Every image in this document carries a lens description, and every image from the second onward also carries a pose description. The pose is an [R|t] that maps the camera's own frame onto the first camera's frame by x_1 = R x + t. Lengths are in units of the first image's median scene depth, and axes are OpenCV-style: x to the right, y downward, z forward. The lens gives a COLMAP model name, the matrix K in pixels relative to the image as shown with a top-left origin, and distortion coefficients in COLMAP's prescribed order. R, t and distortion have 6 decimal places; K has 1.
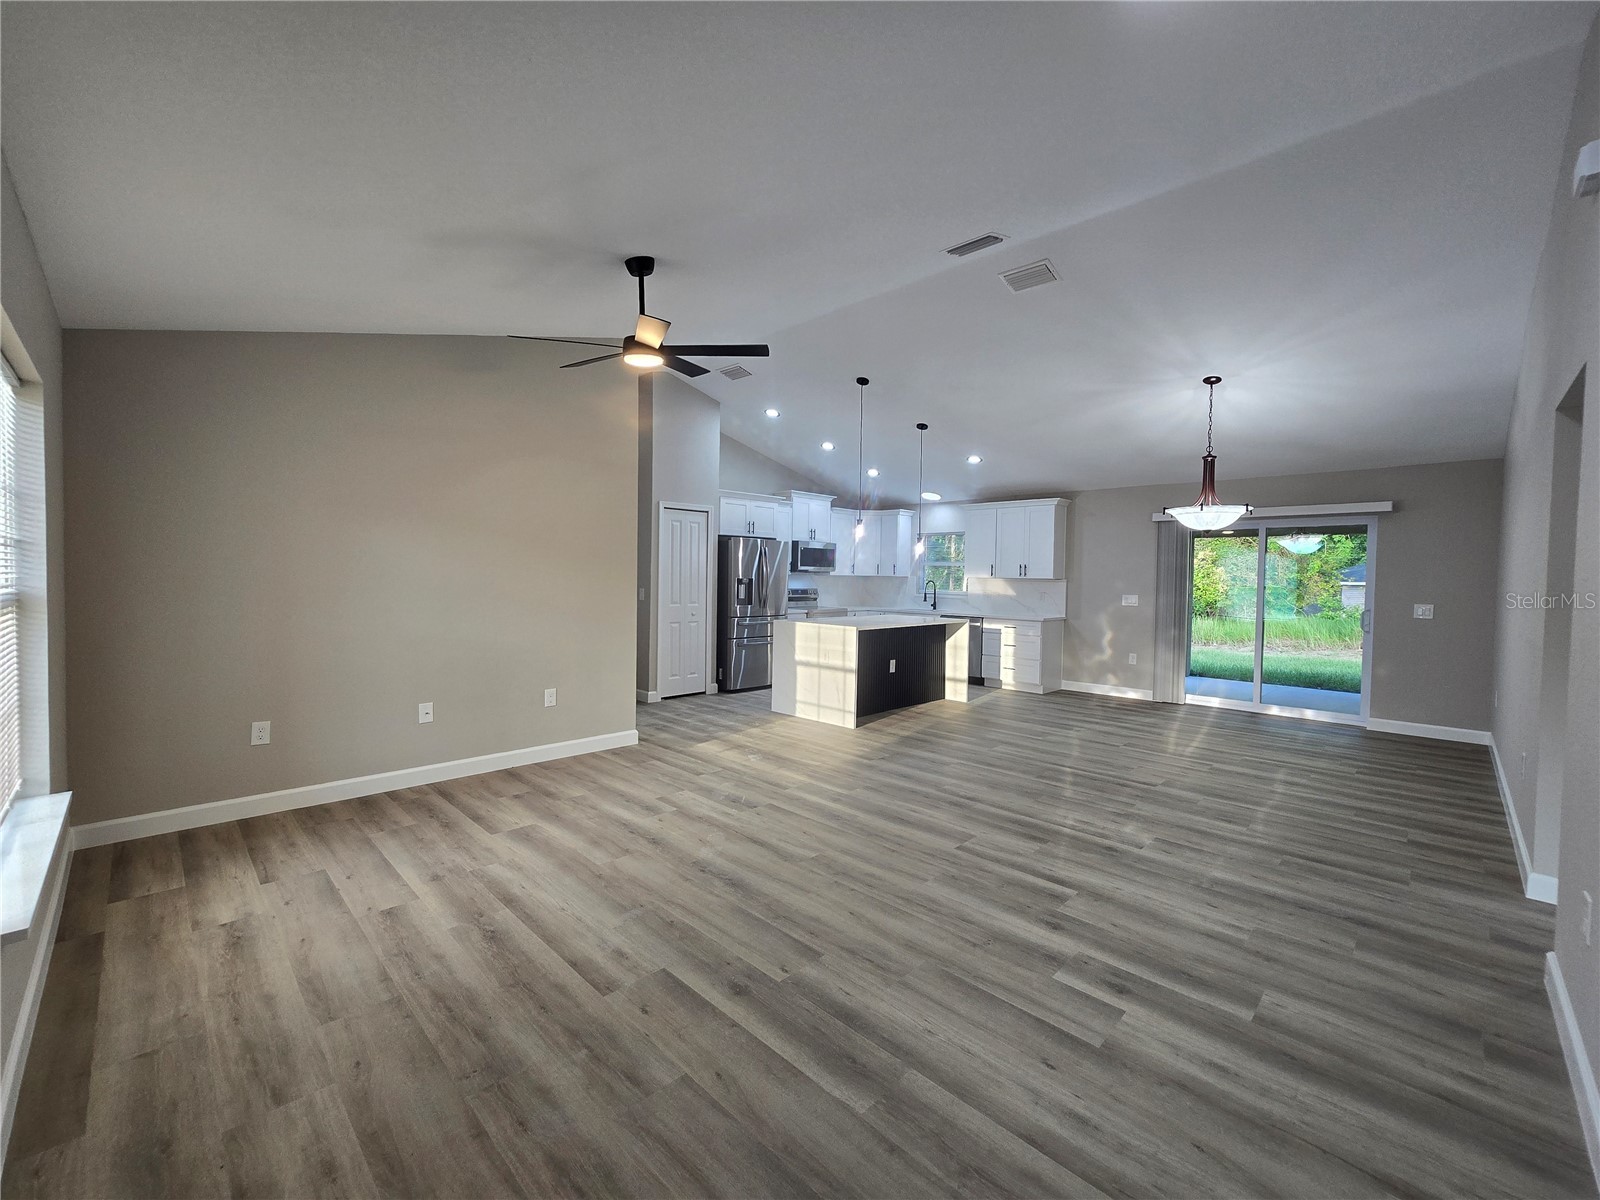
lens RADIAL K [[657.1, 0, 801.7], [0, 657.1, 596.7], [0, 0, 1]] dist [-0.005353, 0.000599]
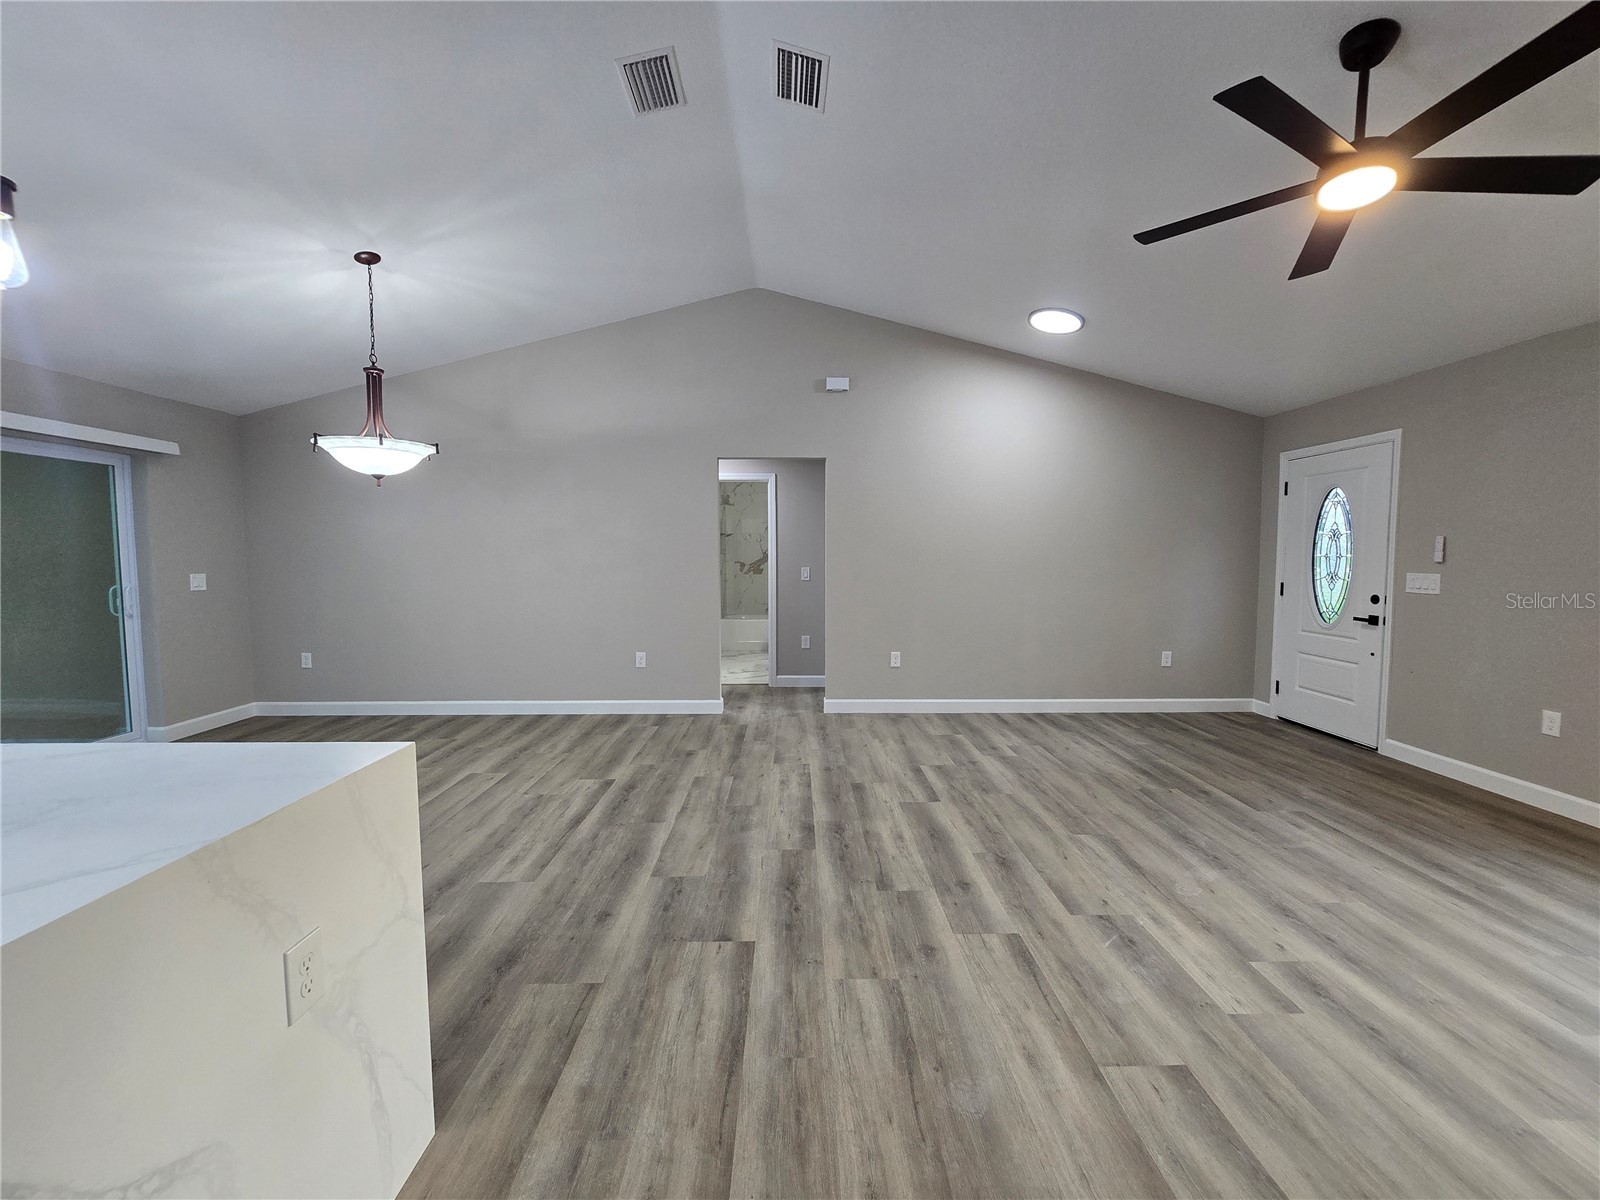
lens RADIAL K [[657.1, 0, 801.7], [0, 657.1, 606.5], [0, 0, 1]] dist [-0.005353, 0.000599]
pose [[-0.711263, -0.068568, 0.699574, -0.240406], [0.012485, 0.993842, 0.110105, -0.038053], [-0.702815, 0.087047, -0.706027, 1.366137]]
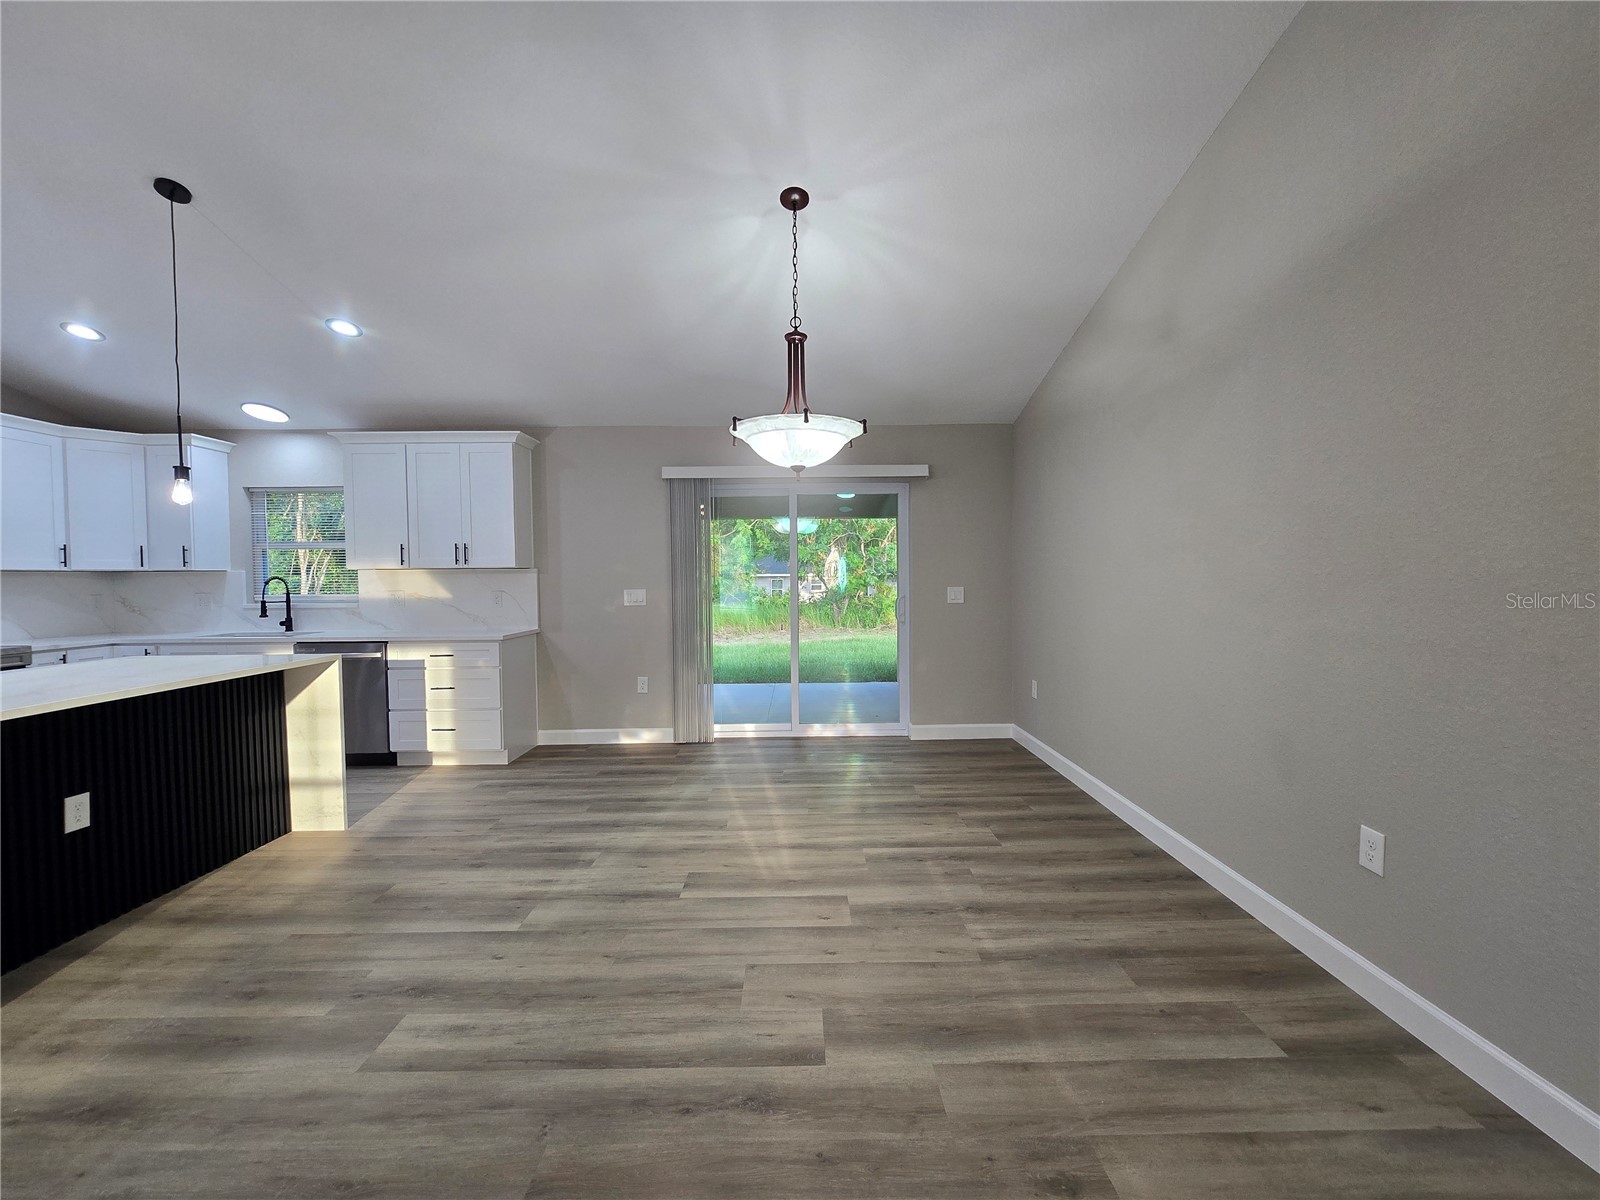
lens RADIAL K [[657.1, 0, 803.0], [0, 657.1, 598.1], [0, 0, 1]] dist [-0.005353, 0.000599]
pose [[0.702599, -0.045630, 0.710122, 0.247942], [0.043153, 0.998837, 0.021486, -0.001376], [-0.710277, 0.015548, 0.703751, 0.691527]]
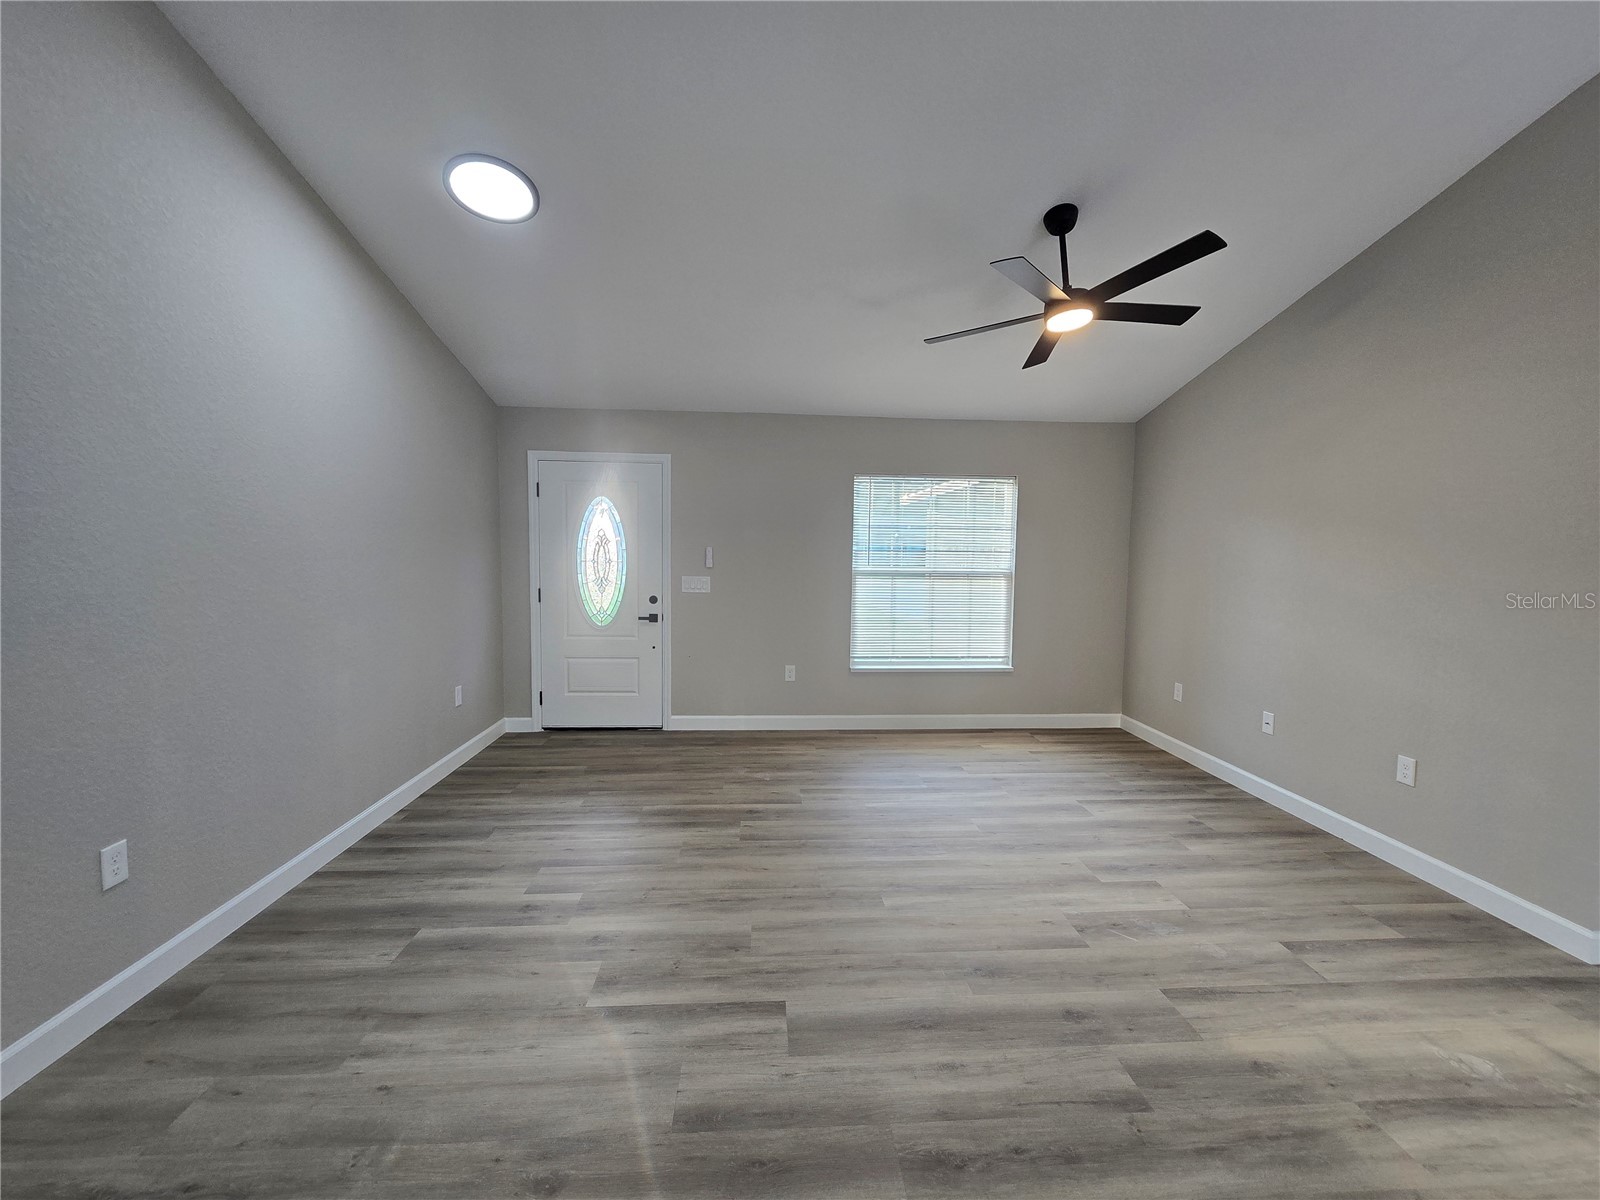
lens RADIAL K [[657.1, 0, 802.1], [0, 657.1, 597.0], [0, 0, 1]] dist [-0.005353, 0.000599]
pose [[-0.663453, 0.030713, -0.747588, 0.492461], [-0.047072, 0.995465, 0.082671, -0.039426], [0.746736, 0.090039, -0.658998, 1.008297]]
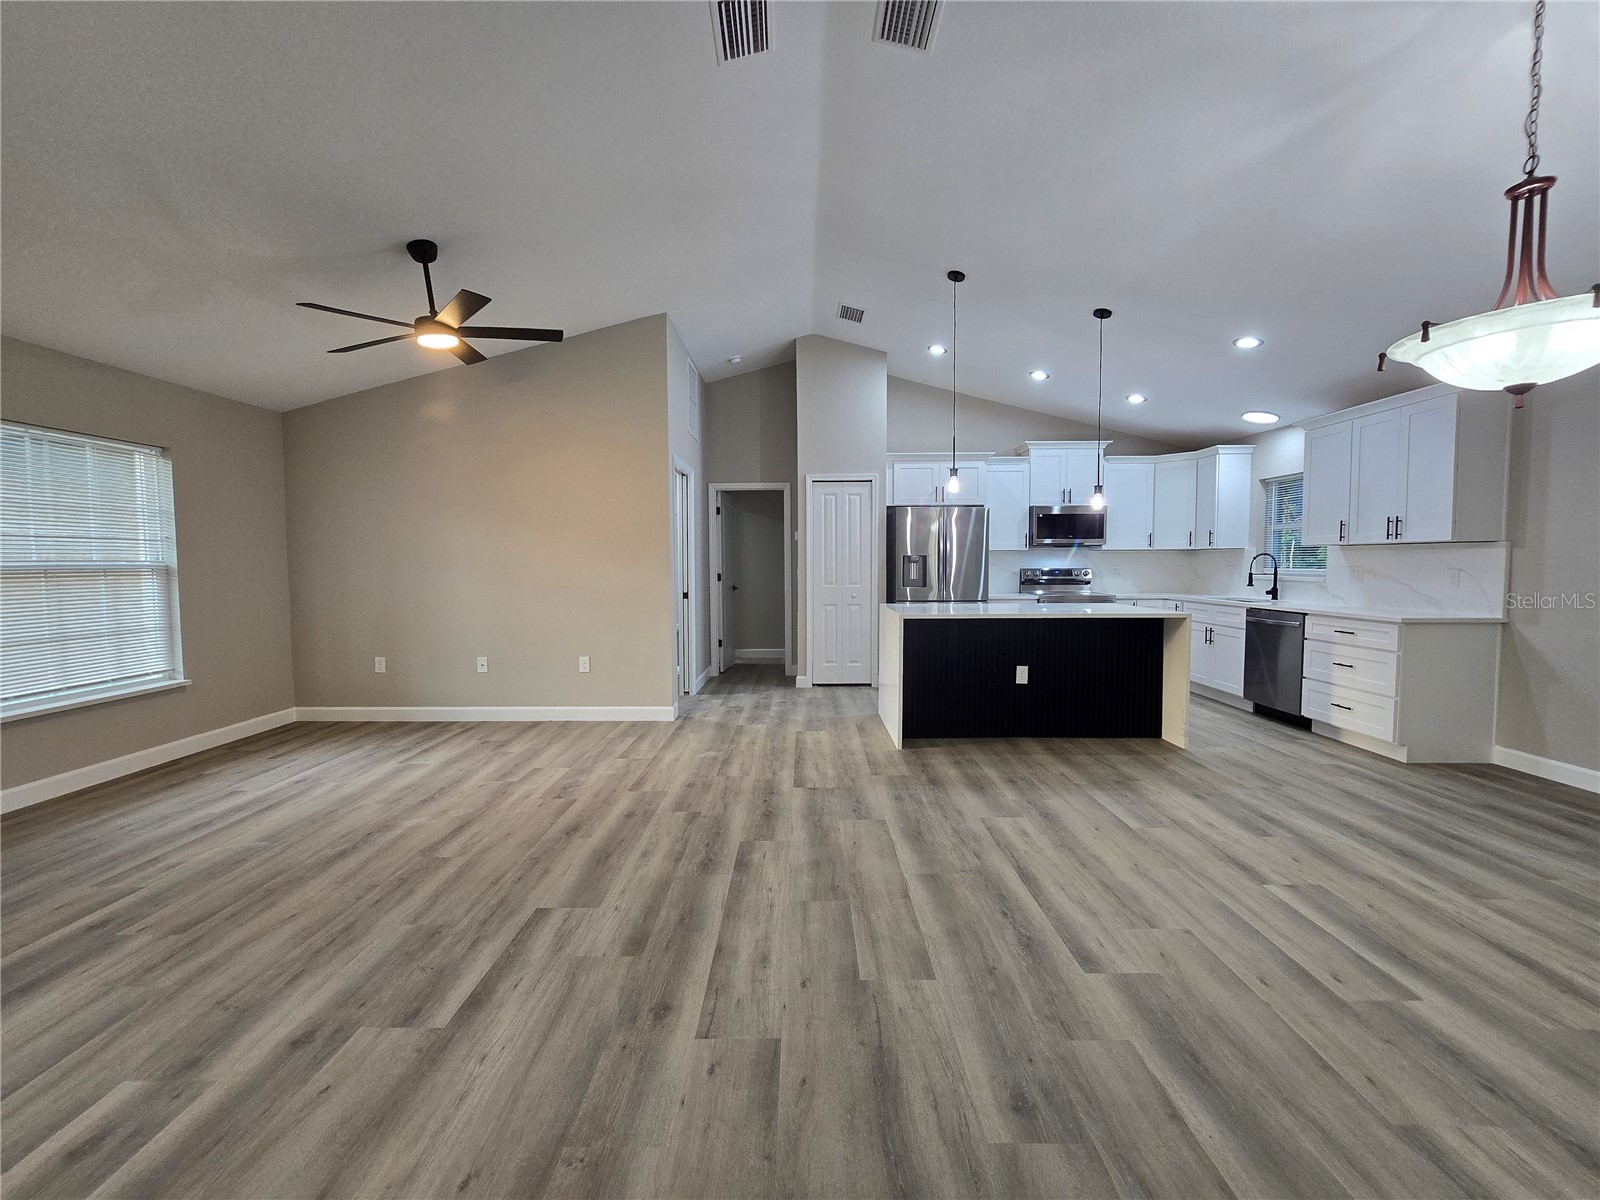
lens RADIAL K [[657.1, 0, 800.6], [0, 657.1, 598.1], [0, 0, 1]] dist [-0.005353, 0.000599]
pose [[0.699618, 0.020402, -0.714226, 0.689271], [-0.006616, 0.999734, 0.022077, 0.015529], [0.714487, -0.010720, 0.699567, 0.509731]]
